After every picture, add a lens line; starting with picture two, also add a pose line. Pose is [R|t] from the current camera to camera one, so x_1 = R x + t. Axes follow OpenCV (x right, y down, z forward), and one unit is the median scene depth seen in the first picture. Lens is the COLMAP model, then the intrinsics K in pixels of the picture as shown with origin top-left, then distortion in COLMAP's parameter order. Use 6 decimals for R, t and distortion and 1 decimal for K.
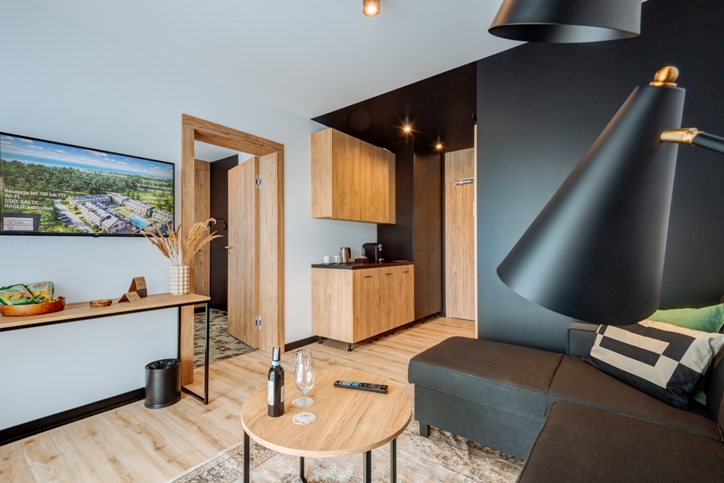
lens RADIAL K [[338.0, 0, 357.1], [0, 338.0, 242.0], [0, 0, 1]] dist [0.001678, 0.000554]
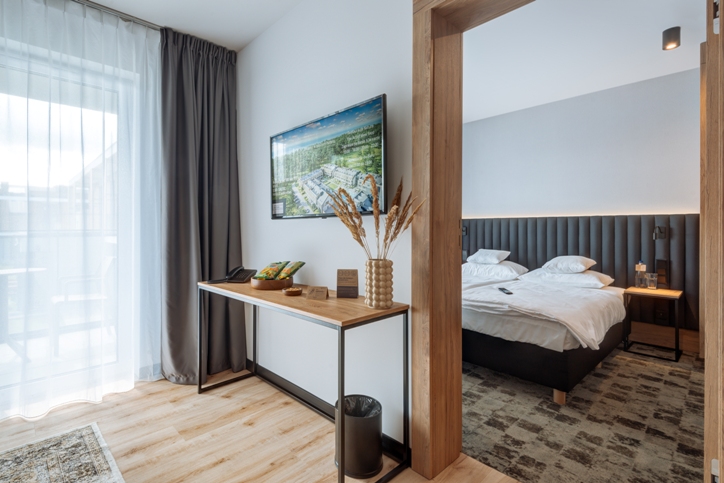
lens RADIAL K [[354.3, 0, 332.8], [0, 354.3, 225.0], [0, 0, 1]] dist [0.018763, -0.004836]
pose [[-0.180176, -0.032231, -0.983106, 0.147162], [-0.002339, 0.999474, -0.032339, 0.036151], [0.983632, -0.003527, -0.180156, 1.183960]]
